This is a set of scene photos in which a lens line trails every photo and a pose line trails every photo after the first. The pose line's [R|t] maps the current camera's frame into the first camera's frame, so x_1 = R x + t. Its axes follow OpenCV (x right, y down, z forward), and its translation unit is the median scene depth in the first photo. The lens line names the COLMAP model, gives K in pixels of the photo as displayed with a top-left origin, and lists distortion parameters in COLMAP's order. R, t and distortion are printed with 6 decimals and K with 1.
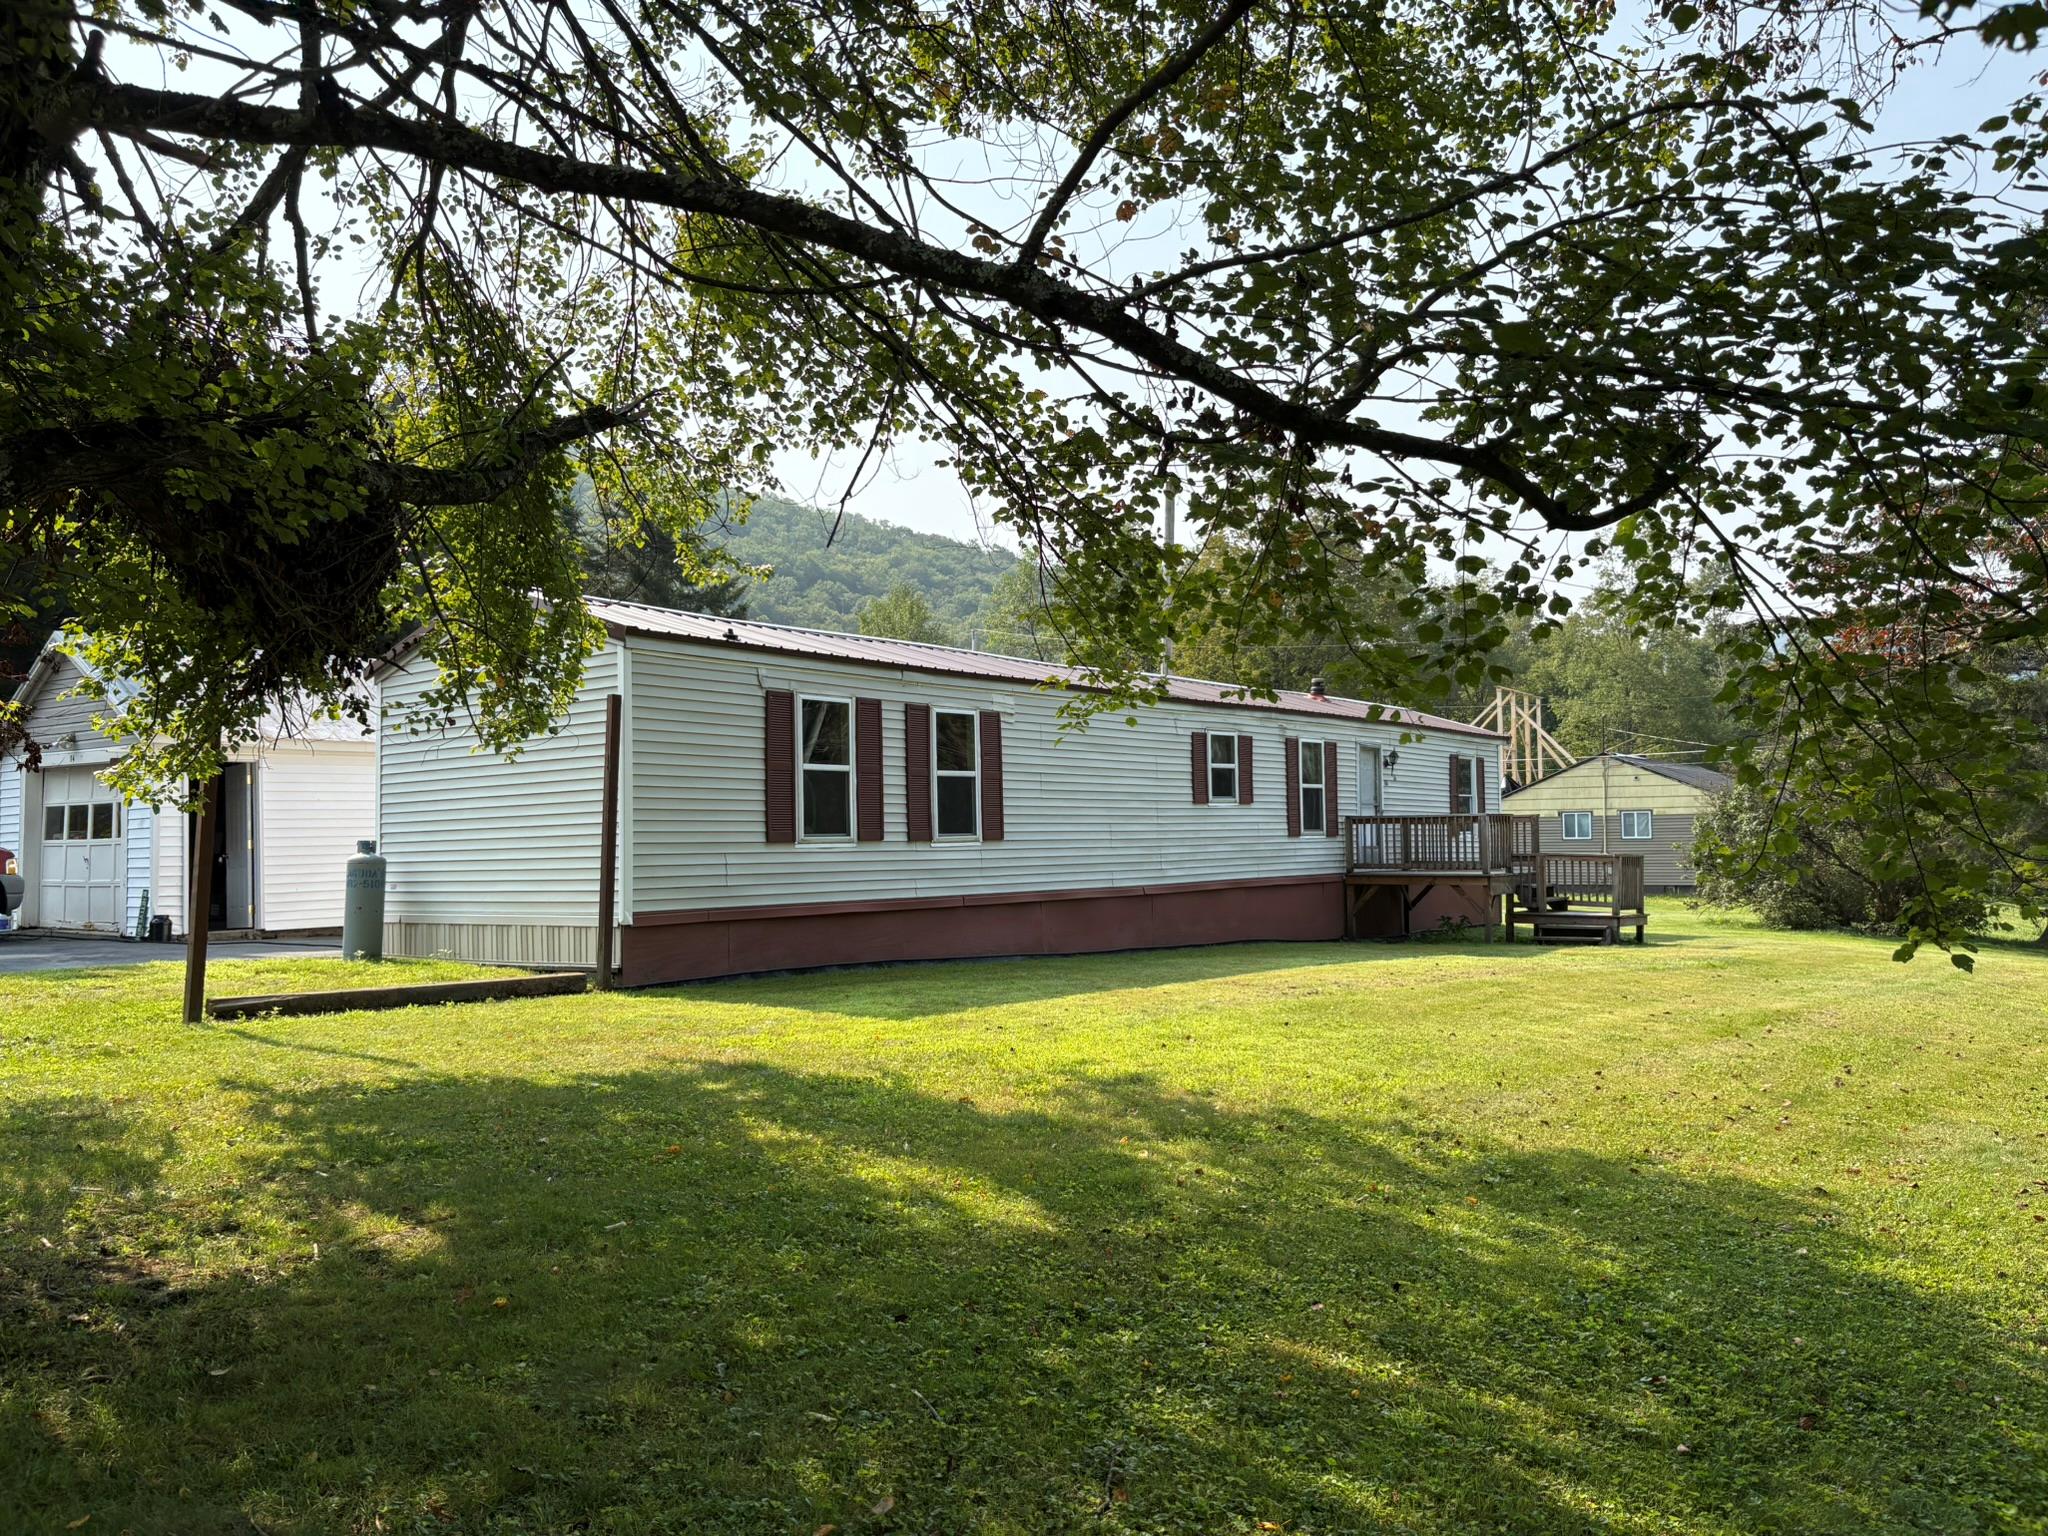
lens RADIAL K [[1552.4, 0, 1040.7], [0, 1552.4, 772.4], [0, 0, 1]] dist [0.040037, -0.039291]
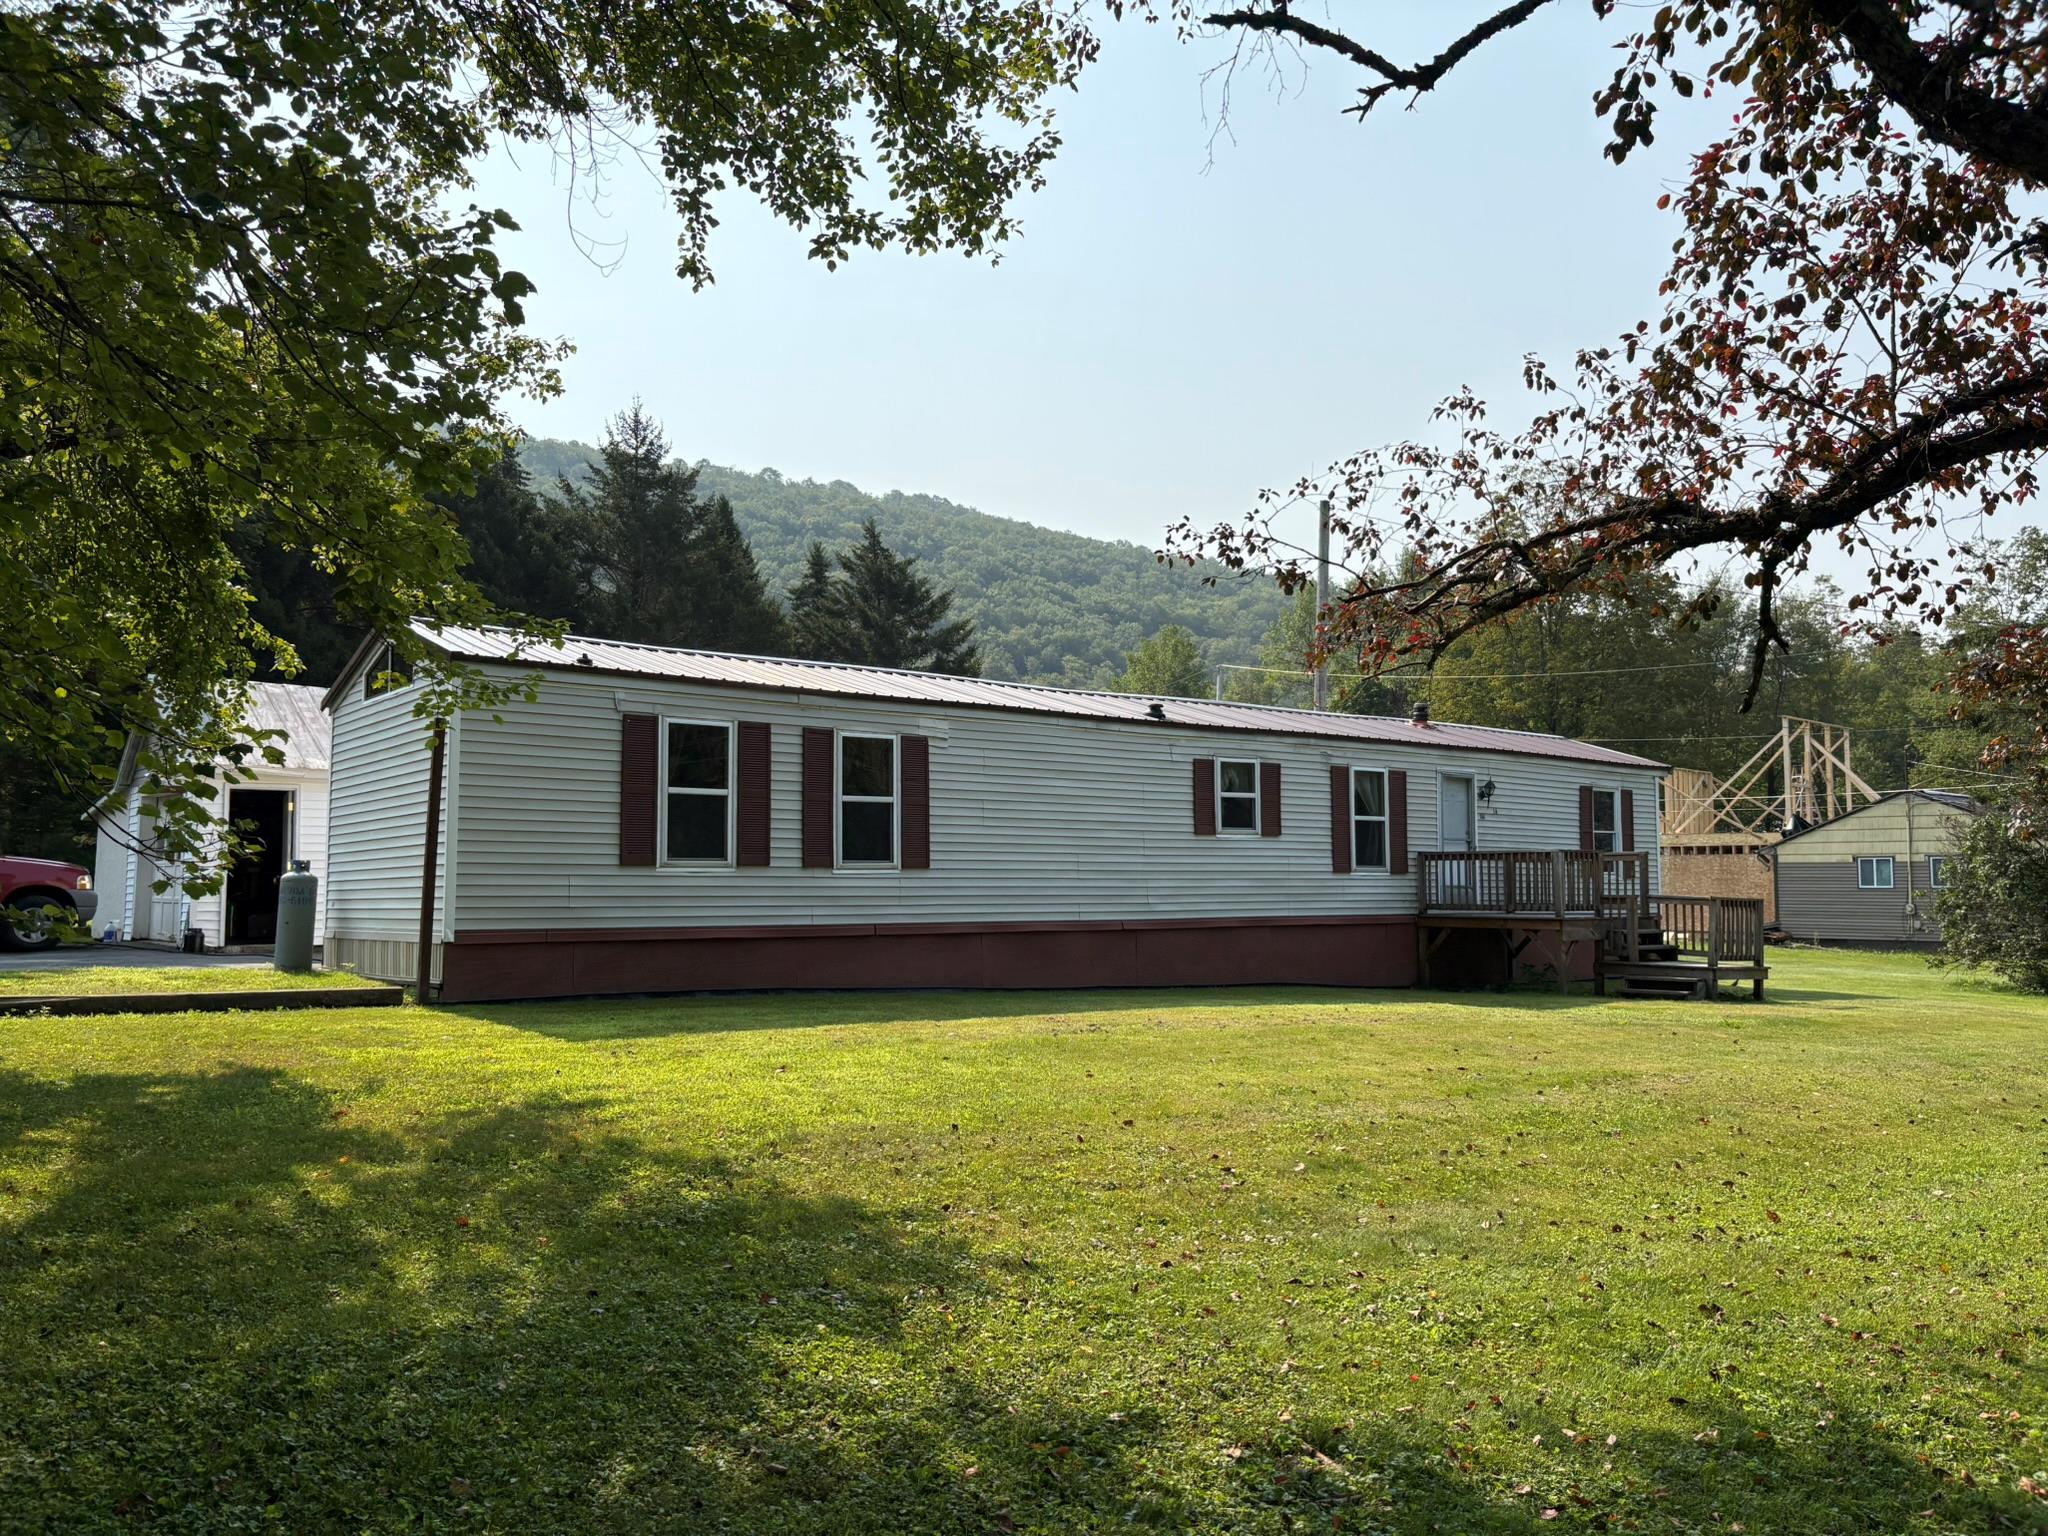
lens RADIAL K [[1551.7, 0, 1024.0], [0, 1551.7, 768.0], [0, 0, 1]] dist [0.043949, -0.048113]
pose [[0.969794, -0.006314, -0.243842, 0.279426], [-0.001598, 0.999479, -0.032238, 0.012466], [0.243919, 0.031654, 0.969279, 0.073259]]
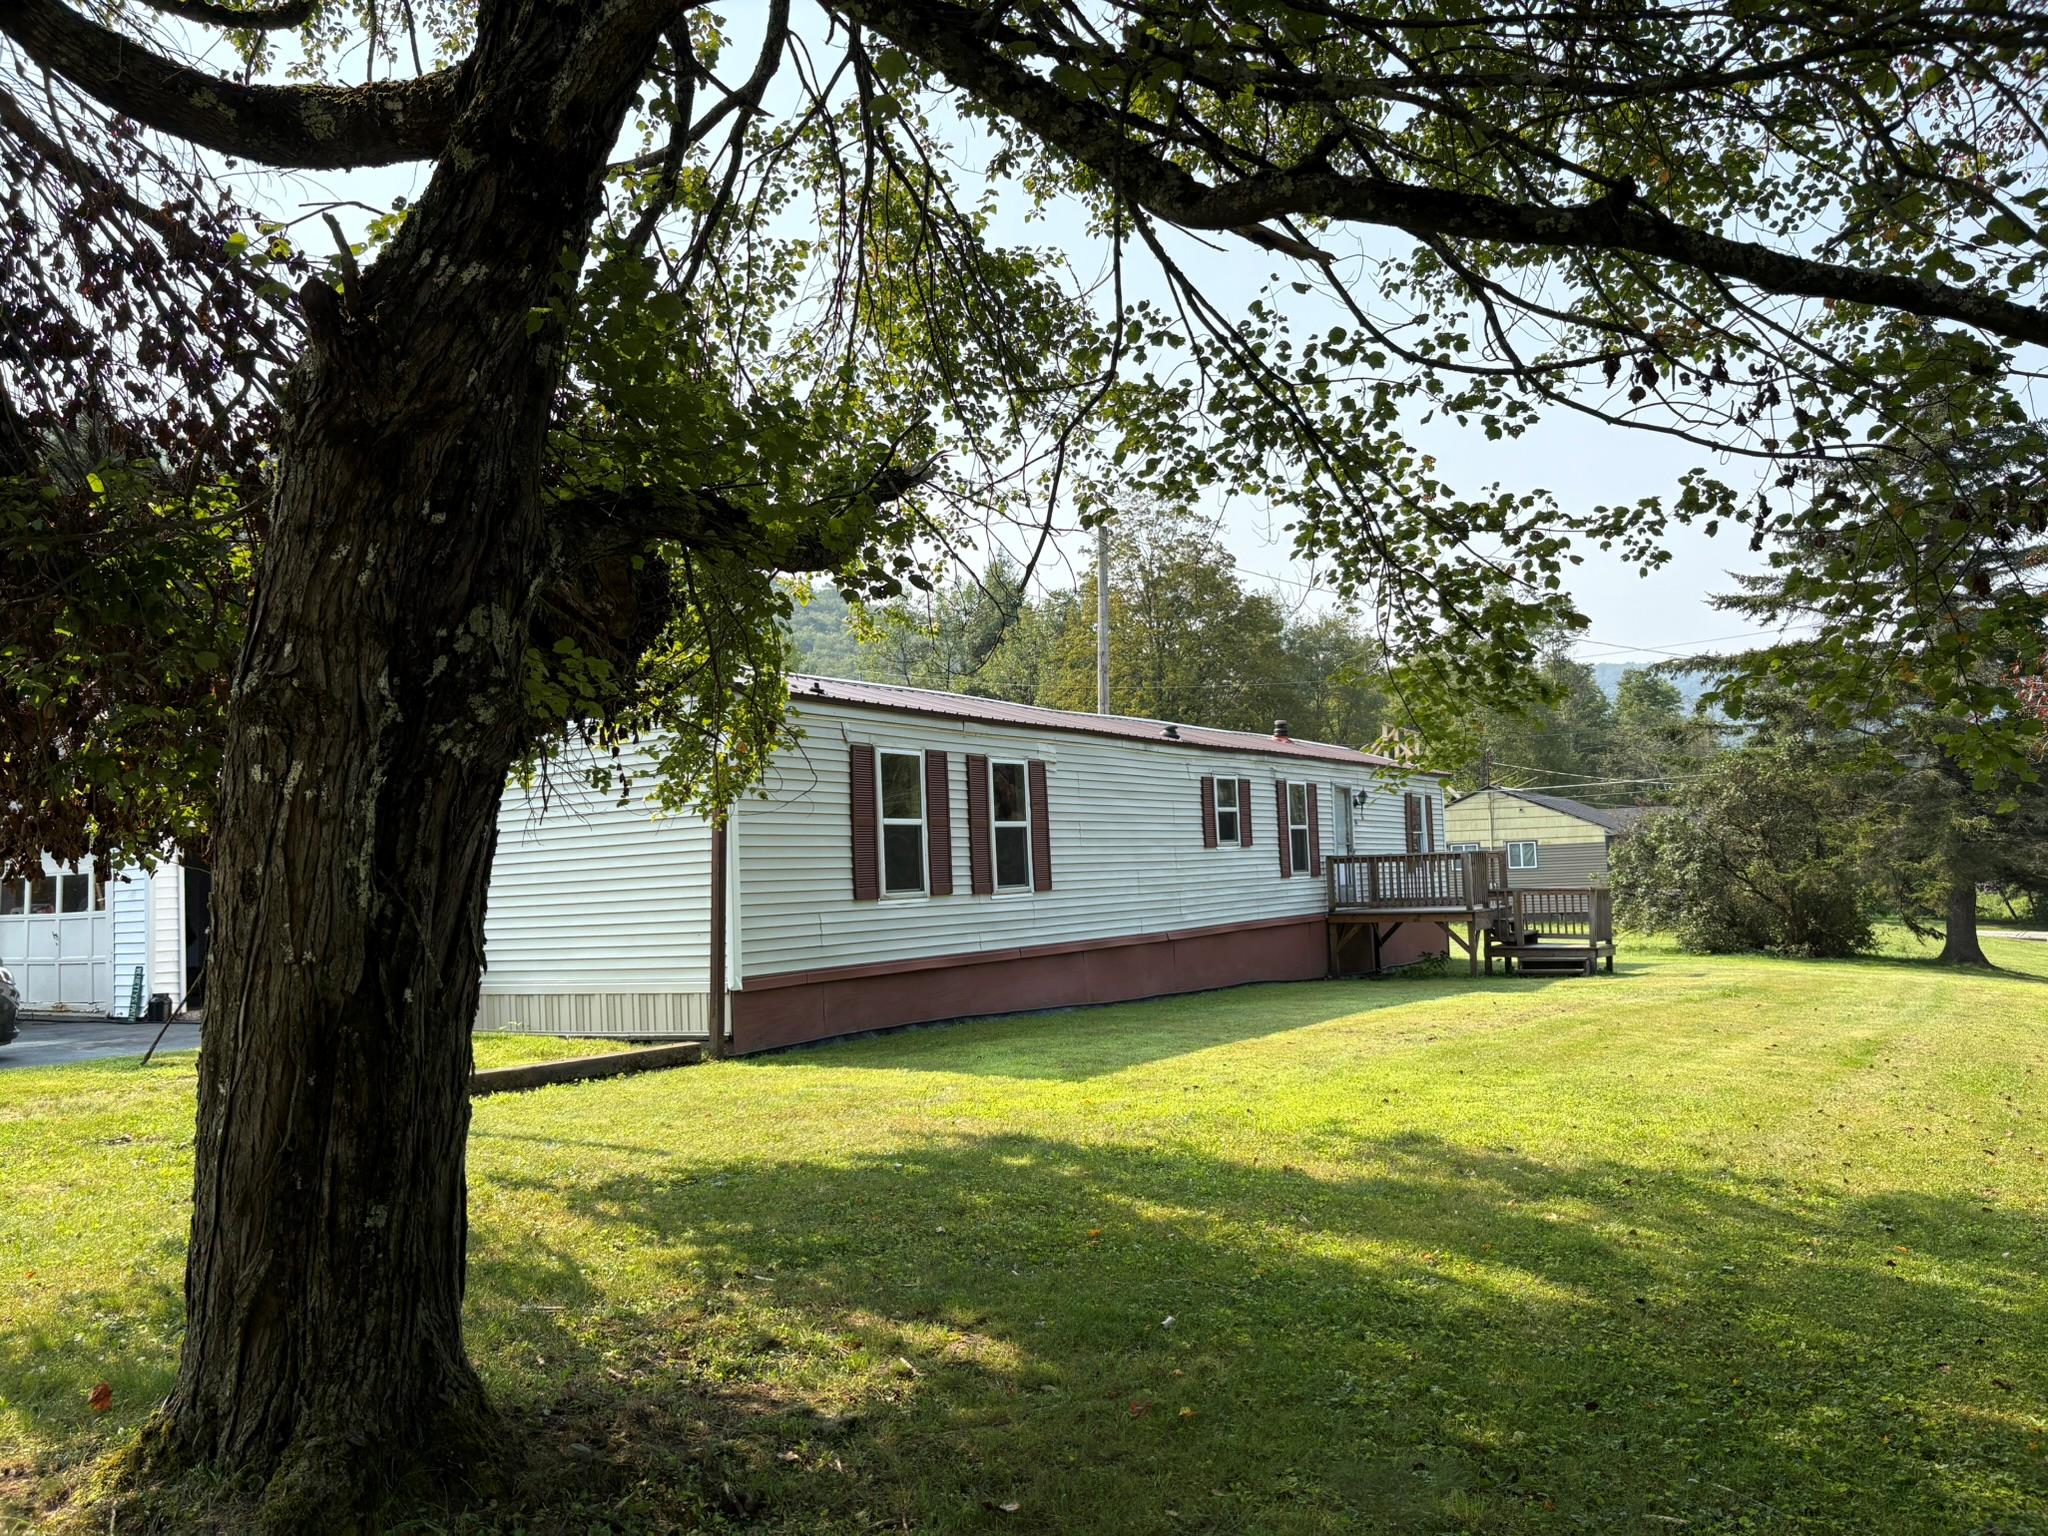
lens RADIAL K [[1552.4, 0, 1040.7], [0, 1552.4, 772.4], [0, 0, 1]] dist [0.040037, -0.039291]
pose [[0.993827, -0.016030, 0.109776, -0.143311], [0.018719, 0.999548, -0.023514, -0.008731], [-0.109349, 0.025424, 0.993678, 0.012603]]
